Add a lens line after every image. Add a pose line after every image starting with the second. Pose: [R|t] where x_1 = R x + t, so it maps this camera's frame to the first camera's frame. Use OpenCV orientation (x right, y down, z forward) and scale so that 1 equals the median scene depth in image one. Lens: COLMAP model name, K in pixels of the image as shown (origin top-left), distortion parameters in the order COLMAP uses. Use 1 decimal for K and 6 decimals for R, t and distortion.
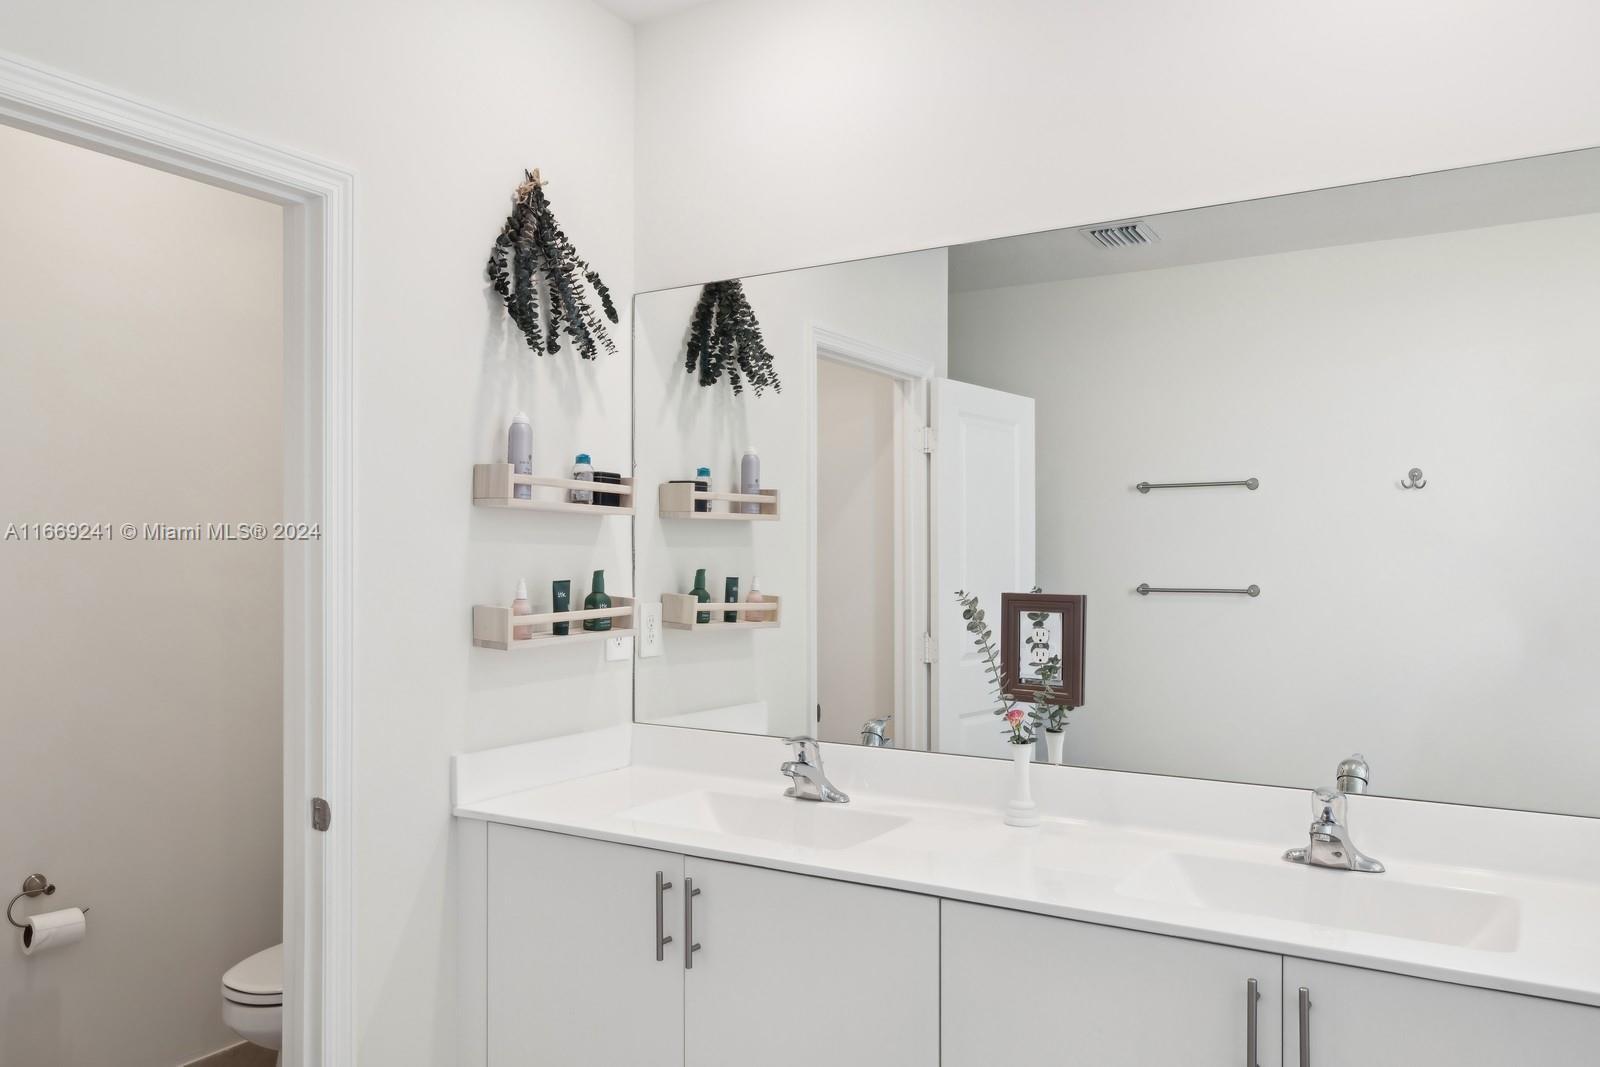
lens RADIAL K [[1122.3, 0, 801.0], [0, 1122.3, 550.0], [0, 0, 1]] dist [0.005429, -0.001948]
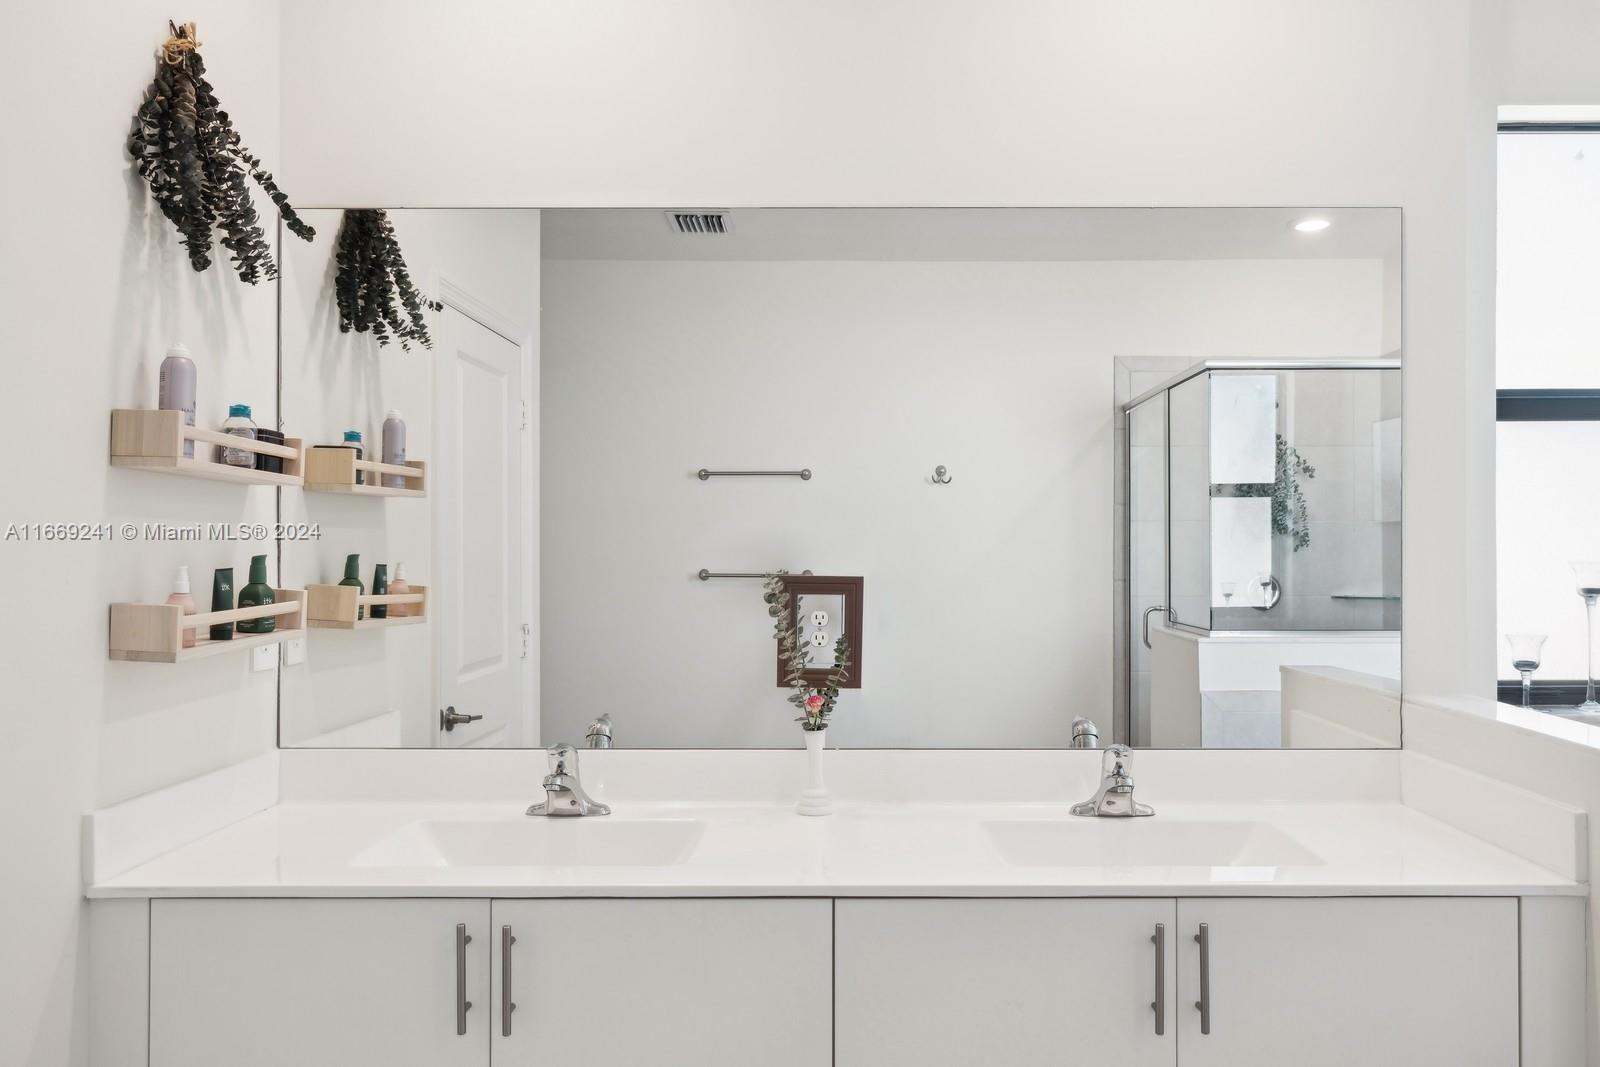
lens RADIAL K [[1137.4, 0, 800.0], [0, 1137.4, 533.5], [0, 0, 1]] dist [-0.001739, -0.003335]
pose [[0.859345, 0.005885, 0.511363, -0.267374], [-0.002867, 0.999974, -0.006690, 0.007468], [-0.511389, 0.004283, 0.859339, 0.134144]]
